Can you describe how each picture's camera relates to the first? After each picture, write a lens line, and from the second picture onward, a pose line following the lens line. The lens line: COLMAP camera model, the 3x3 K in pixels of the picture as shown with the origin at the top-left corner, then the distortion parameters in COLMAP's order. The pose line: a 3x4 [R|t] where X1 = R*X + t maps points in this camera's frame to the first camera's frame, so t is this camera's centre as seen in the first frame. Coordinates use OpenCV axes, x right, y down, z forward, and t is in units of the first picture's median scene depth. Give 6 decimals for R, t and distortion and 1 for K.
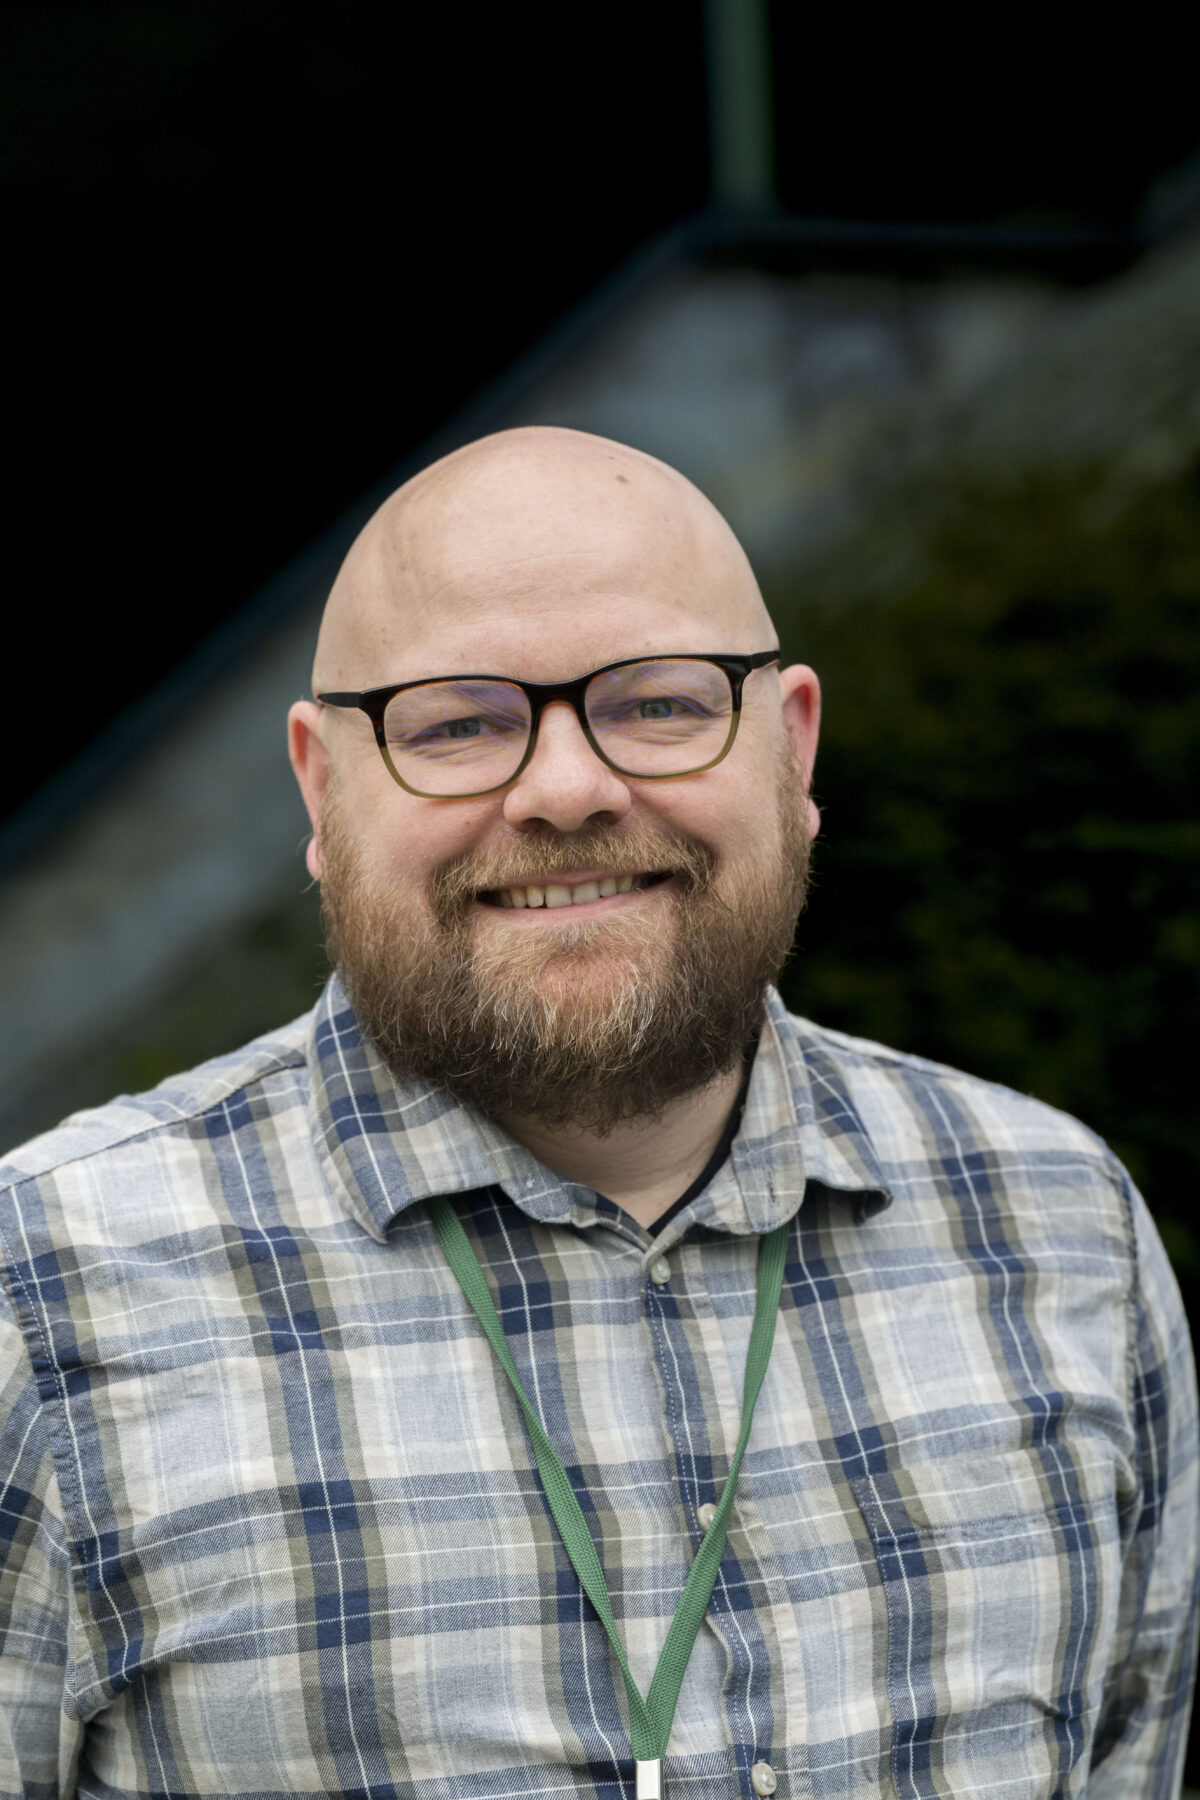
lens RADIAL K [[5855.5, 0, 598.4], [0, 5855.5, 899.7], [0, 0, 1]] dist [0.274637, 0.000000]
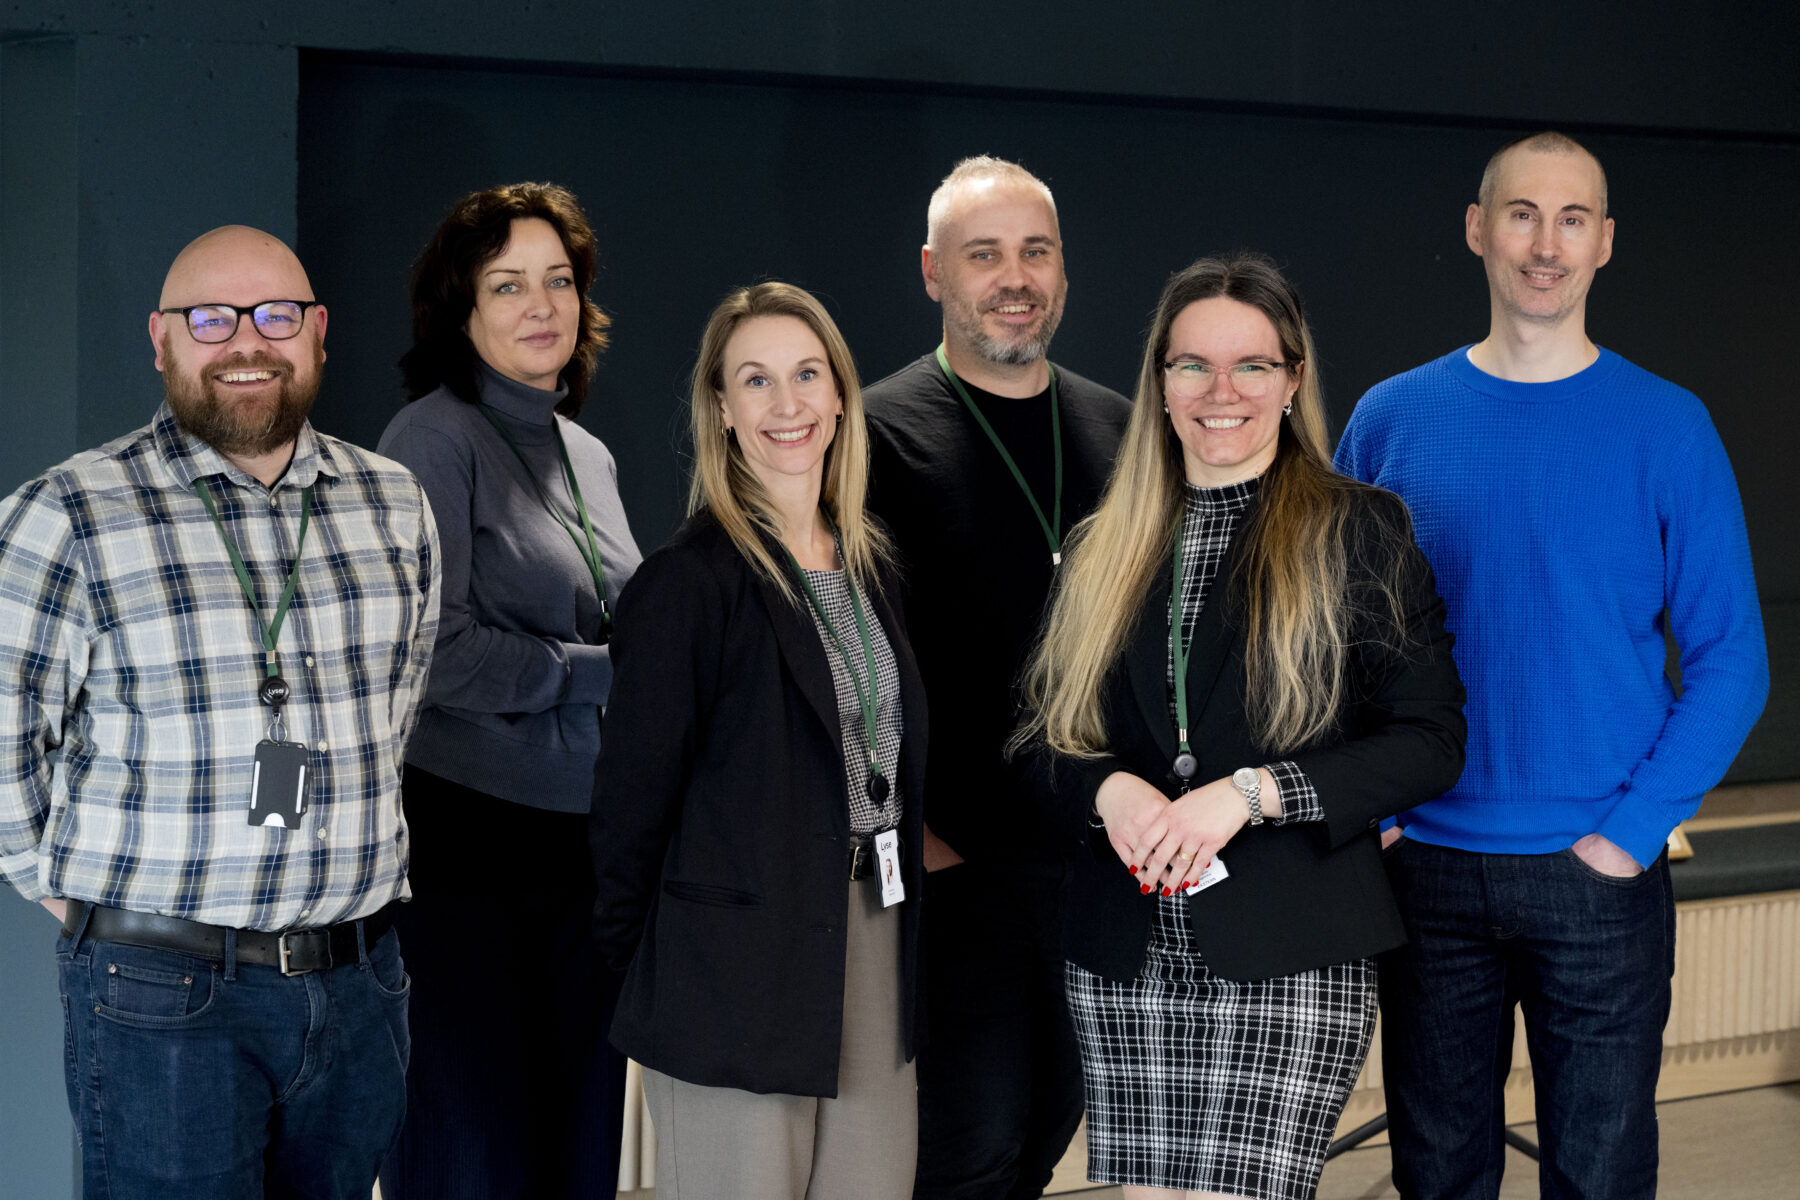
lens RADIAL K [[3629.0, 0, 899.2], [0, 3629.0, 600.5], [0, 0, 1]] dist [0.117851, 0.000000]
pose [[0.969492, -0.013883, 0.244729, -0.141504], [0.010361, 0.999823, 0.015676, 0.088528], [-0.244903, -0.012662, 0.969465, -0.965703]]
